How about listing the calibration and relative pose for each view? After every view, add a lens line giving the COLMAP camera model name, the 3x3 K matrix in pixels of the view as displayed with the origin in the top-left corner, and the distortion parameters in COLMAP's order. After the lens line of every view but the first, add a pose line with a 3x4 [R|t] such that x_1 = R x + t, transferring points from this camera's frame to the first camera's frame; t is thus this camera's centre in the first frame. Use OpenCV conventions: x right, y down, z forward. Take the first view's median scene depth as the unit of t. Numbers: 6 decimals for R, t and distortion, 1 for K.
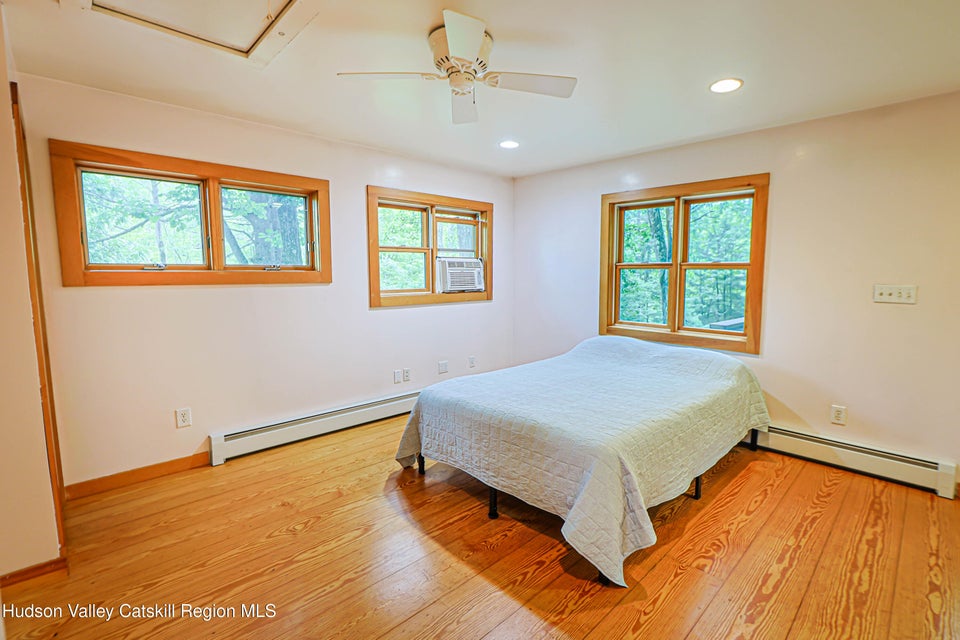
lens RADIAL K [[464.8, 0, 508.0], [0, 464.8, 320.4], [0, 0, 1]] dist [0.000362, -0.000577]
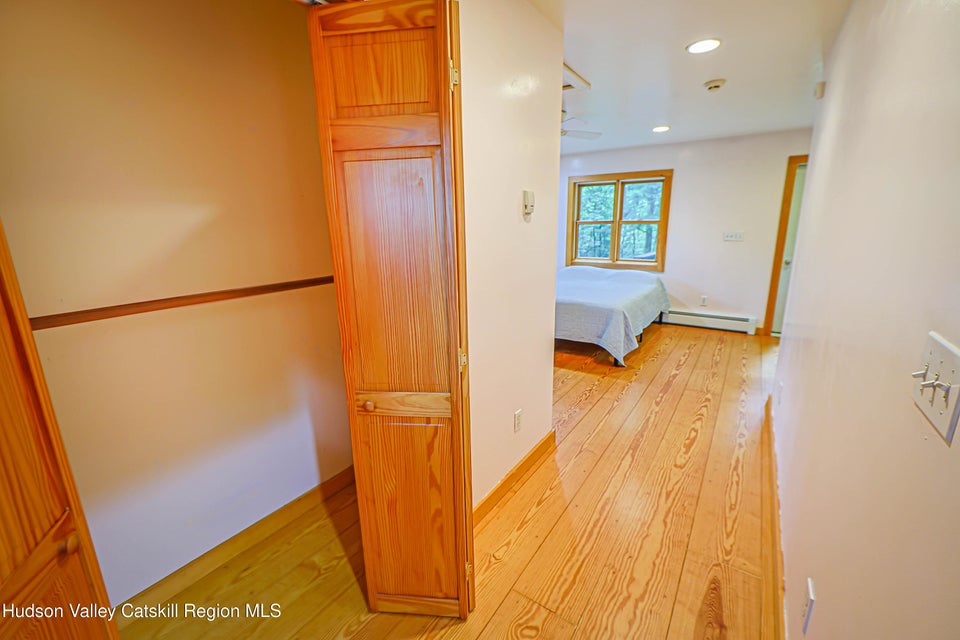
lens RADIAL K [[411.0, 0, 480.0], [0, 411.0, 320.0], [0, 0, 1]] dist [-0.000417, 0.000034]
pose [[0.987211, -0.053864, 0.150043, -0.420392], [0.034925, 0.991401, 0.126113, 0.032000], [-0.155545, -0.119260, 0.980603, -0.482778]]
